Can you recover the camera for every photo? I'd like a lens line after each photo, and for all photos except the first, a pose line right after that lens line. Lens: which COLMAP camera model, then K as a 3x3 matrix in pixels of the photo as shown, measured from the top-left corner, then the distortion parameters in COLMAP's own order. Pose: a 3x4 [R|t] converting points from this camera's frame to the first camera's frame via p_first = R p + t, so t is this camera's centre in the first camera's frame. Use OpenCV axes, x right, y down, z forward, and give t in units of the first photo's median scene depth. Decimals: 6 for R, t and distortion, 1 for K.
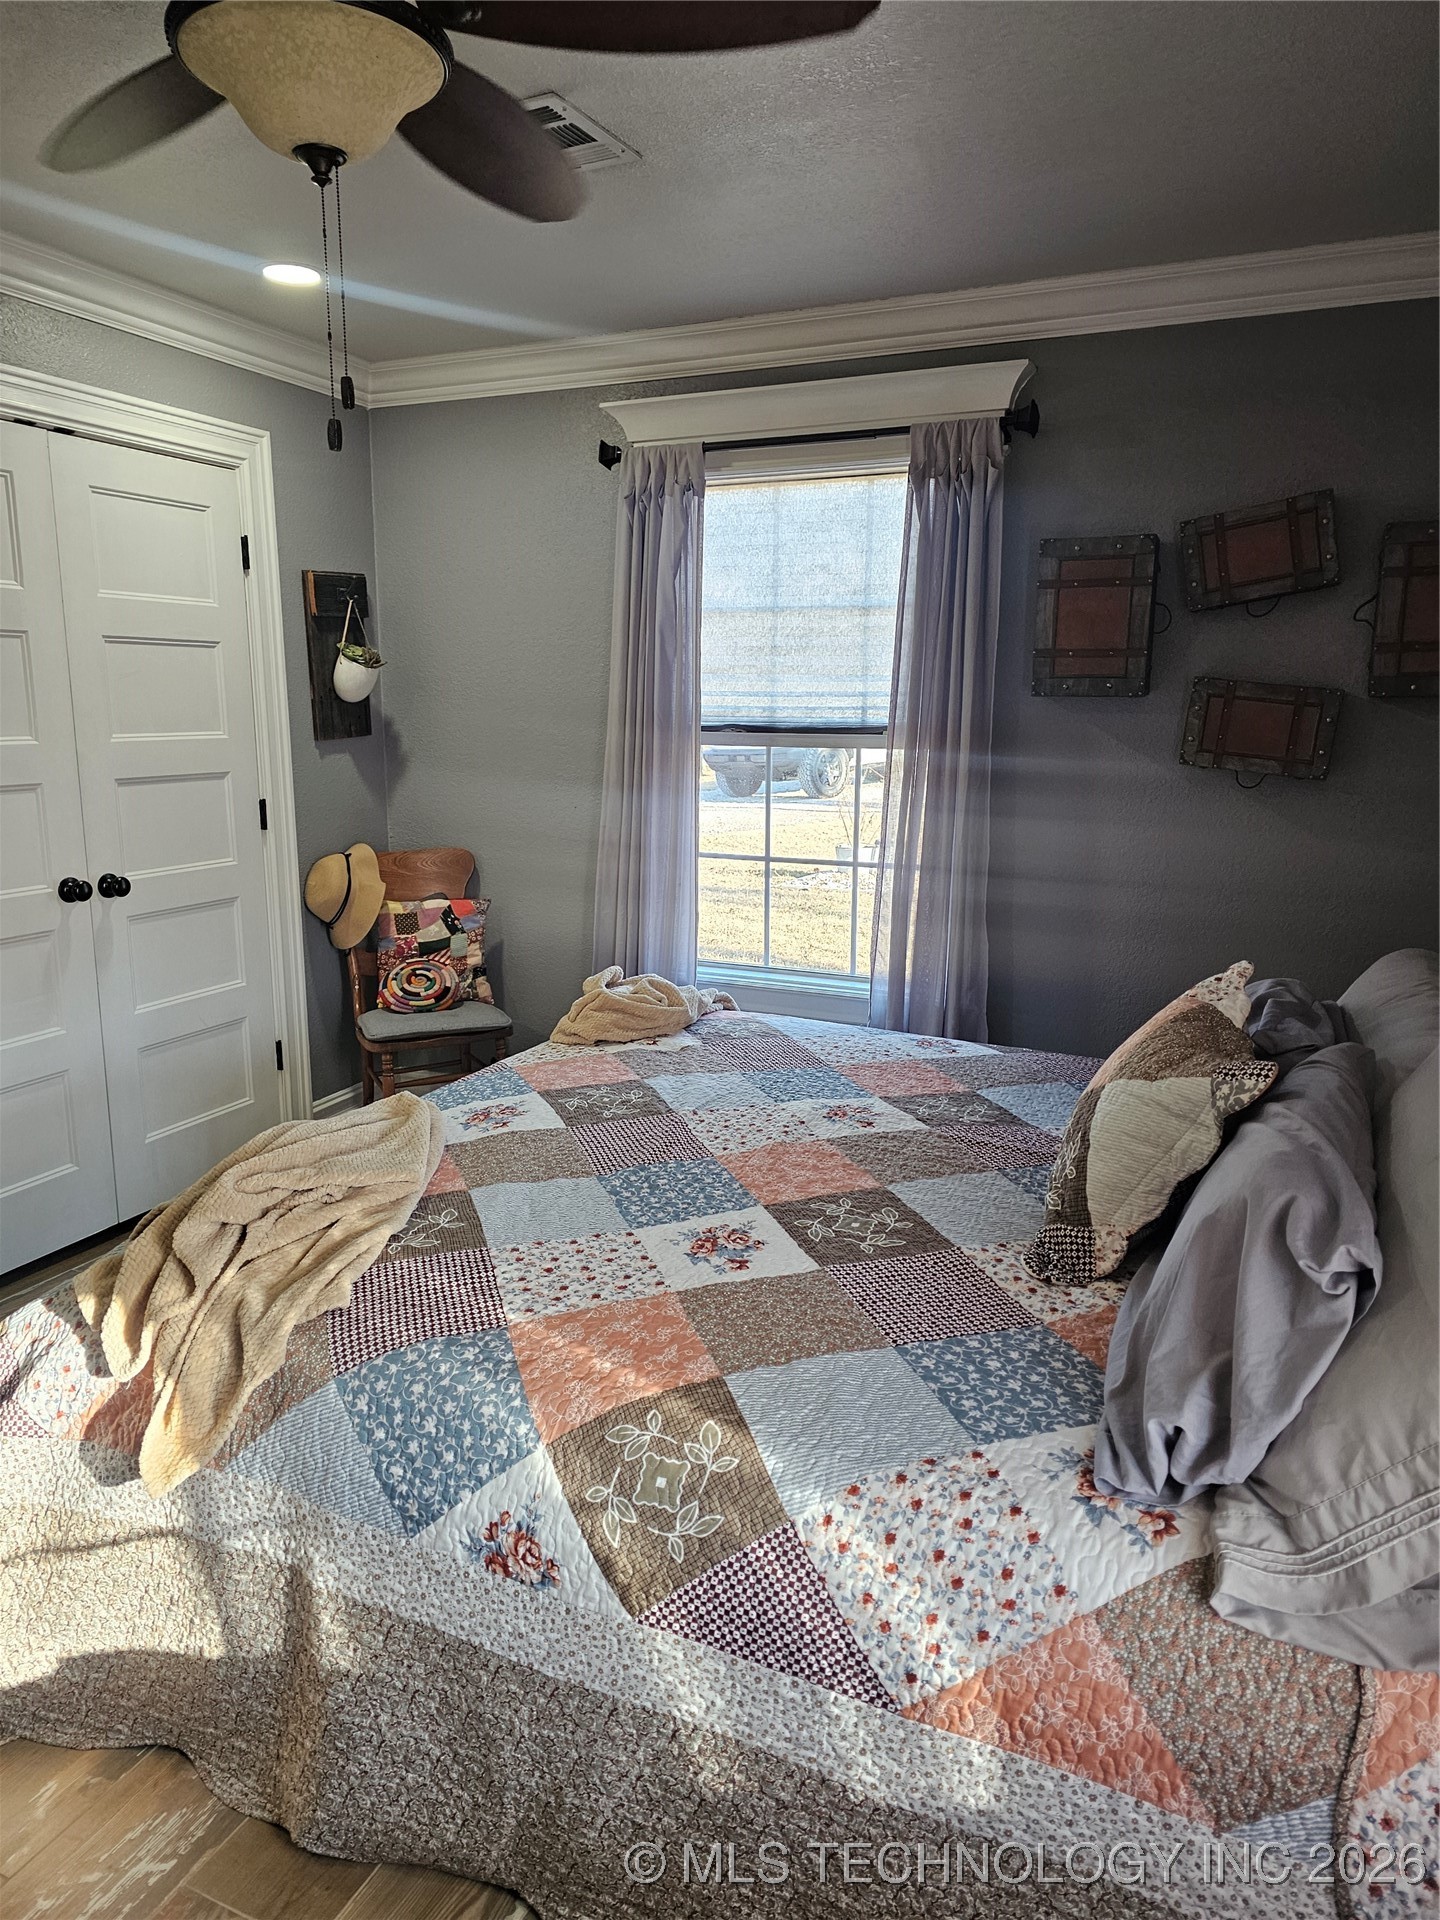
lens RADIAL K [[1265.2, 0, 716.1], [0, 1265.2, 941.8], [0, 0, 1]] dist [0.067499, -0.058731]
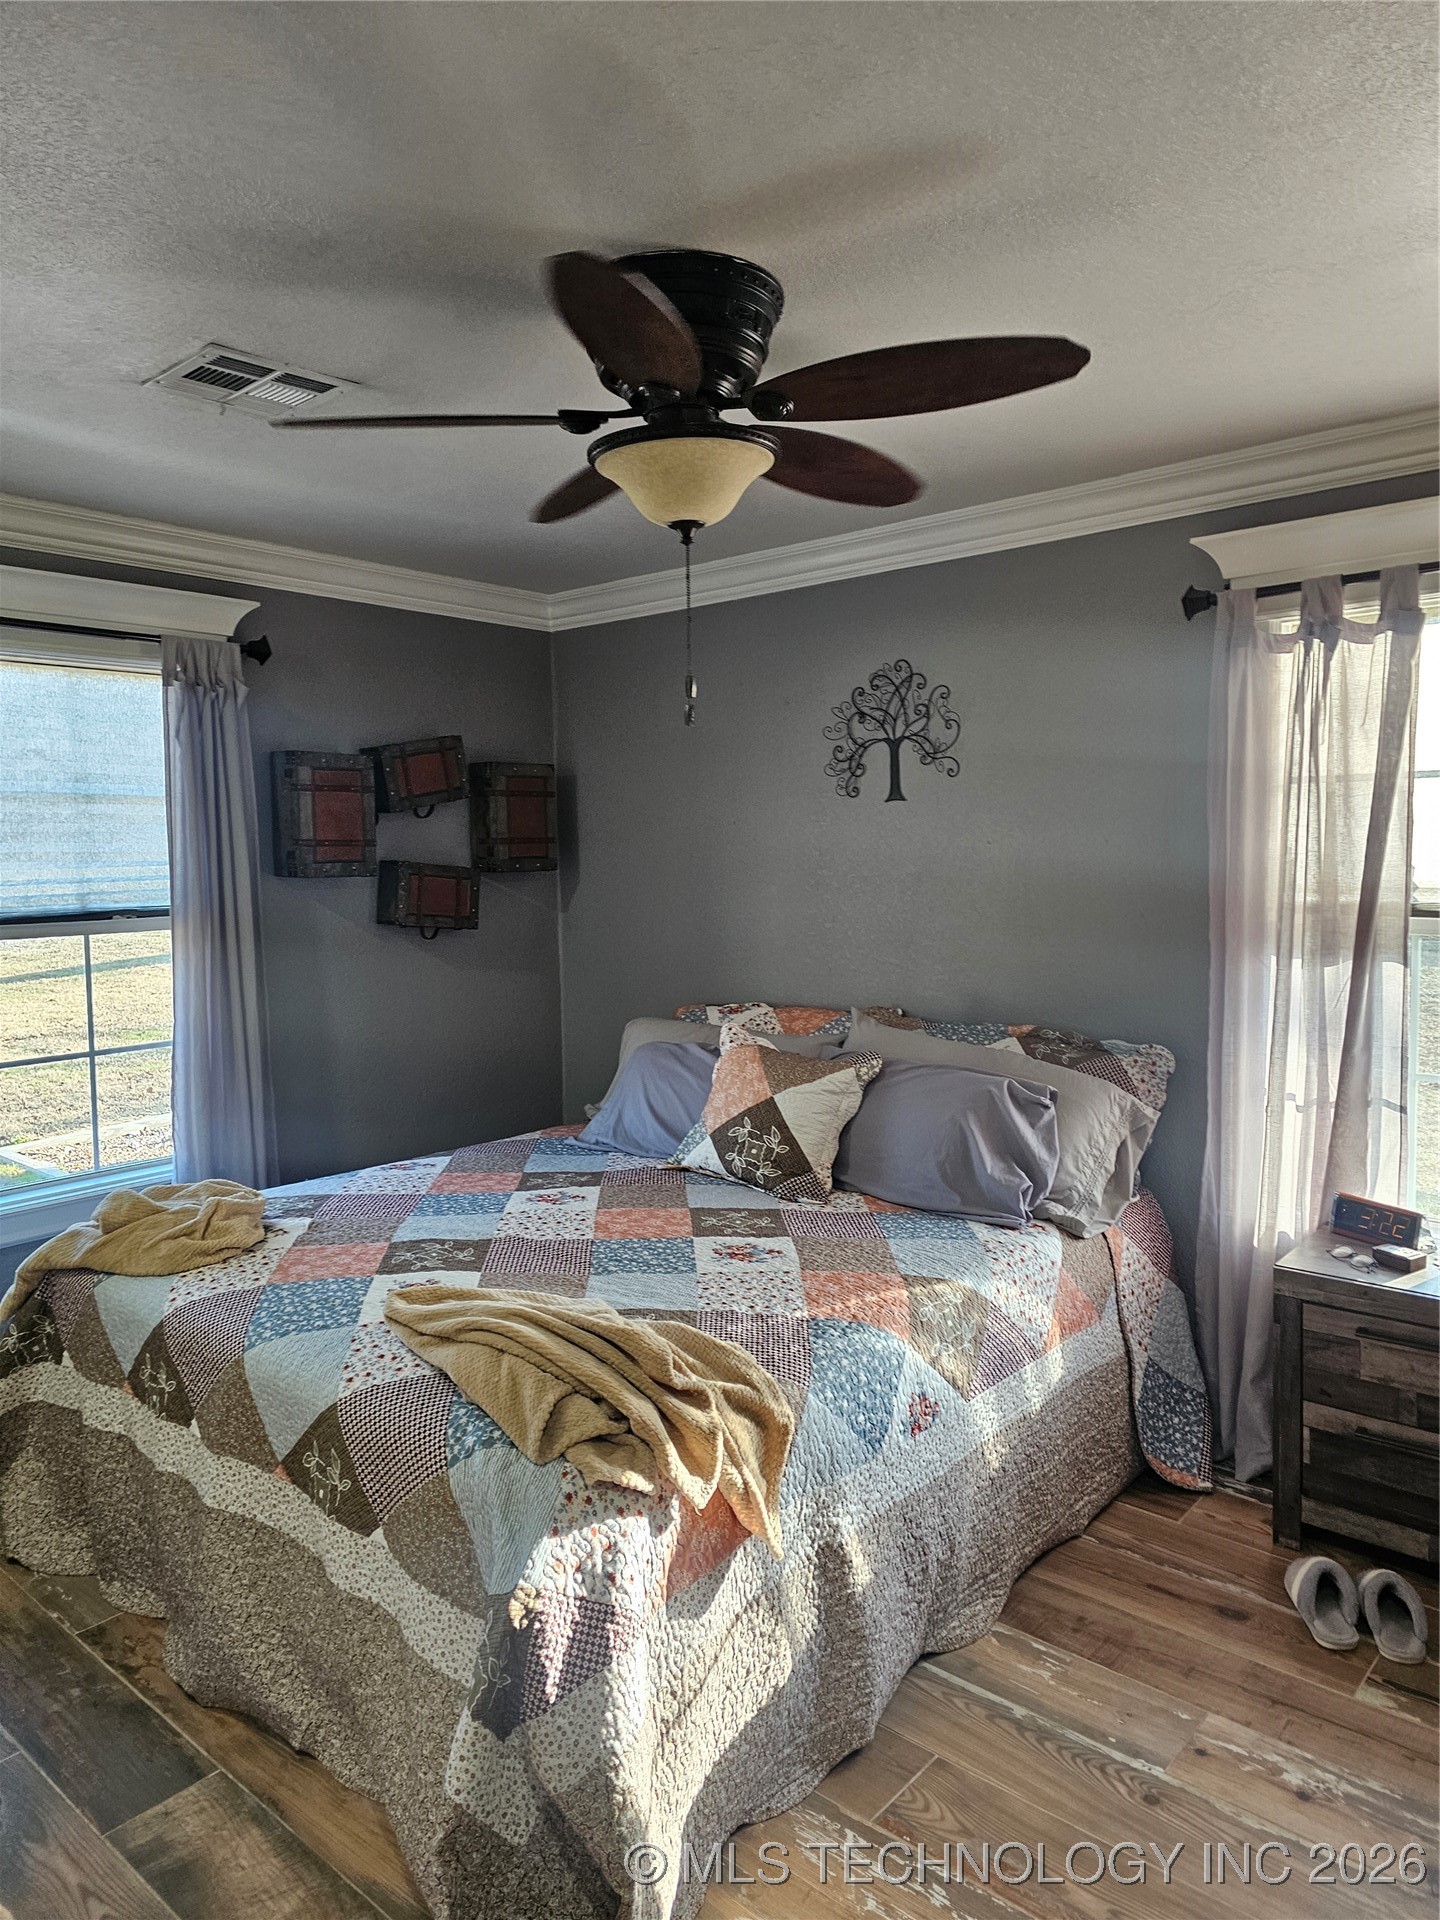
lens RADIAL K [[1265.2, 0, 716.1], [0, 1265.2, 941.8], [0, 0, 1]] dist [0.067499, -0.058731]
pose [[0.299310, -0.083815, 0.950468, -0.998625], [0.199304, 0.979653, 0.023626, -0.112504], [-0.933109, 0.182360, 0.309925, 0.371740]]
